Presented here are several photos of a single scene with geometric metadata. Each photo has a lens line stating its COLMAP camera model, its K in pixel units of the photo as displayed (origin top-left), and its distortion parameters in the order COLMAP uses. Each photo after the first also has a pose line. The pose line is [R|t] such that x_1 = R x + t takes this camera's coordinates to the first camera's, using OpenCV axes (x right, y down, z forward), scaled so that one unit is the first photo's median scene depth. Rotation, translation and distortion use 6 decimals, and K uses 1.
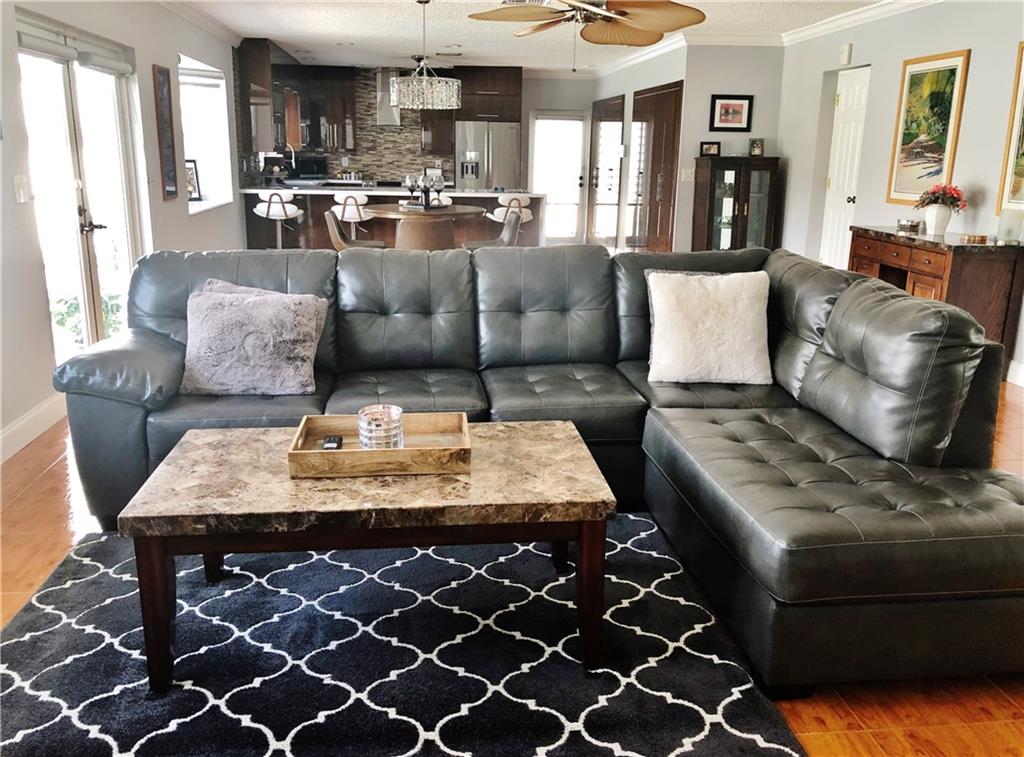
lens RADIAL K [[859.2, 0, 512.0], [0, 859.2, 378.5], [0, 0, 1]] dist [0.046127, 0.003090]
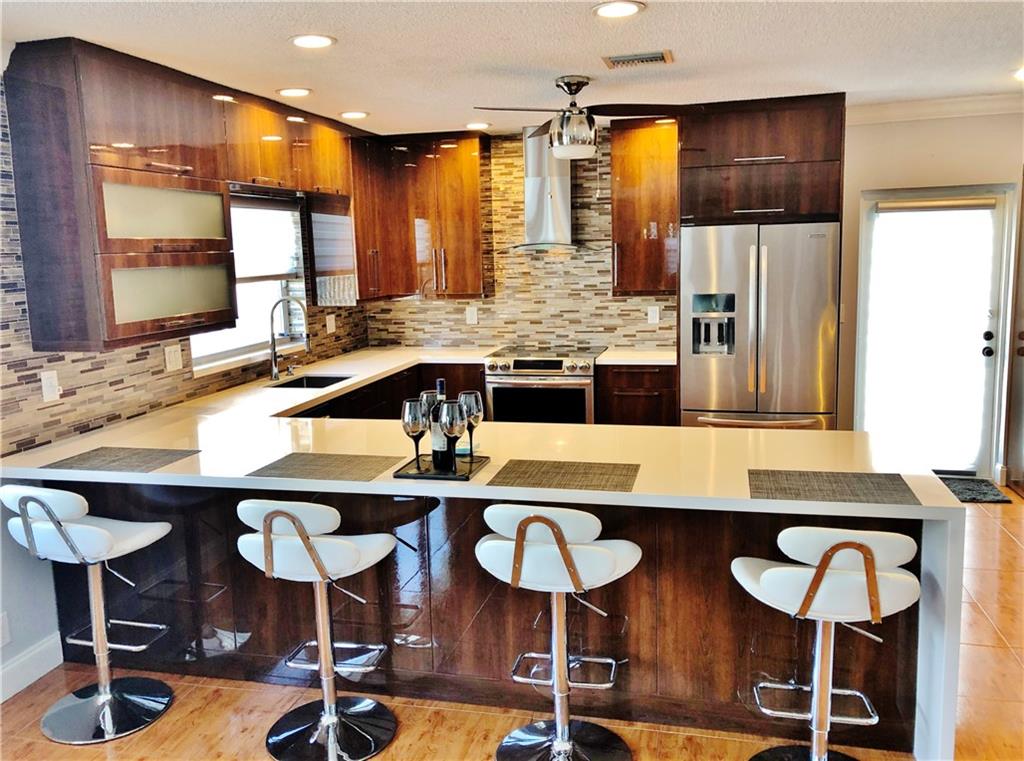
lens RADIAL K [[841.8, 0, 512.0], [0, 841.8, 380.5], [0, 0, 1]] dist [0.095211, -0.146769]
pose [[0.942050, 0.010272, -0.335314, -0.001470], [-0.044222, 0.994611, -0.093773, -0.175476], [0.332544, 0.103167, 0.937428, 0.571109]]
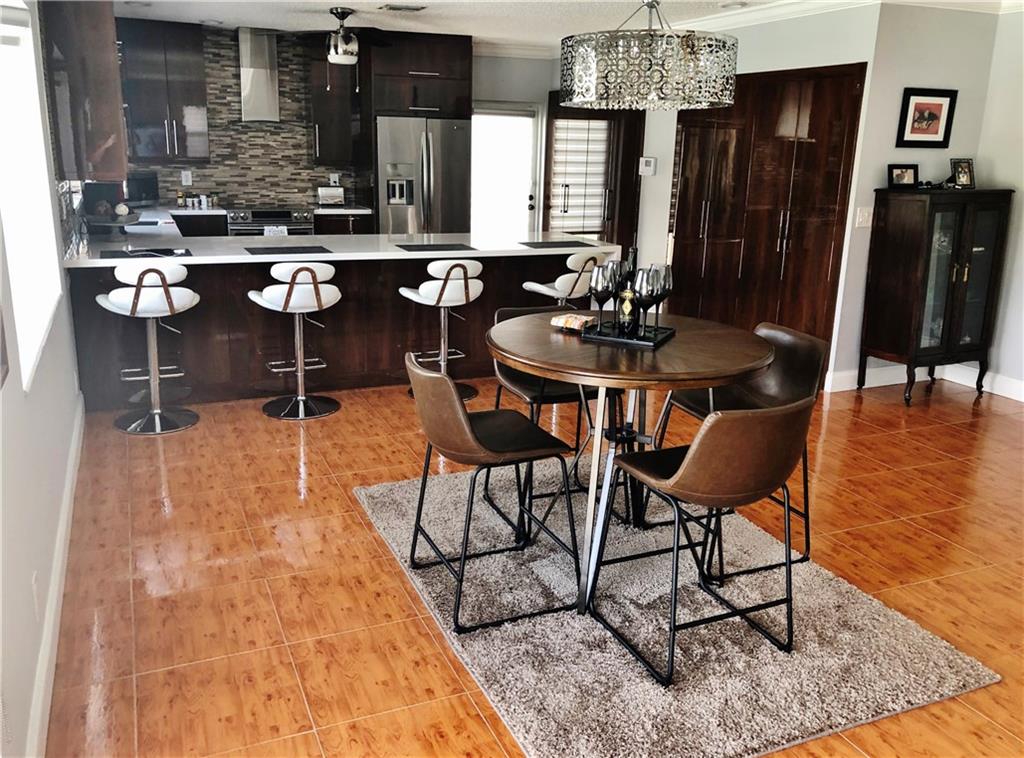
lens RADIAL K [[863.0, 0, 495.9], [0, 863.0, 377.4], [0, 0, 1]] dist [-0.019470, 0.078815]
pose [[0.959696, -0.066346, 0.273096, -0.167124], [0.062455, 0.997784, 0.022925, -0.113207], [-0.274012, -0.004945, 0.961714, 0.356563]]
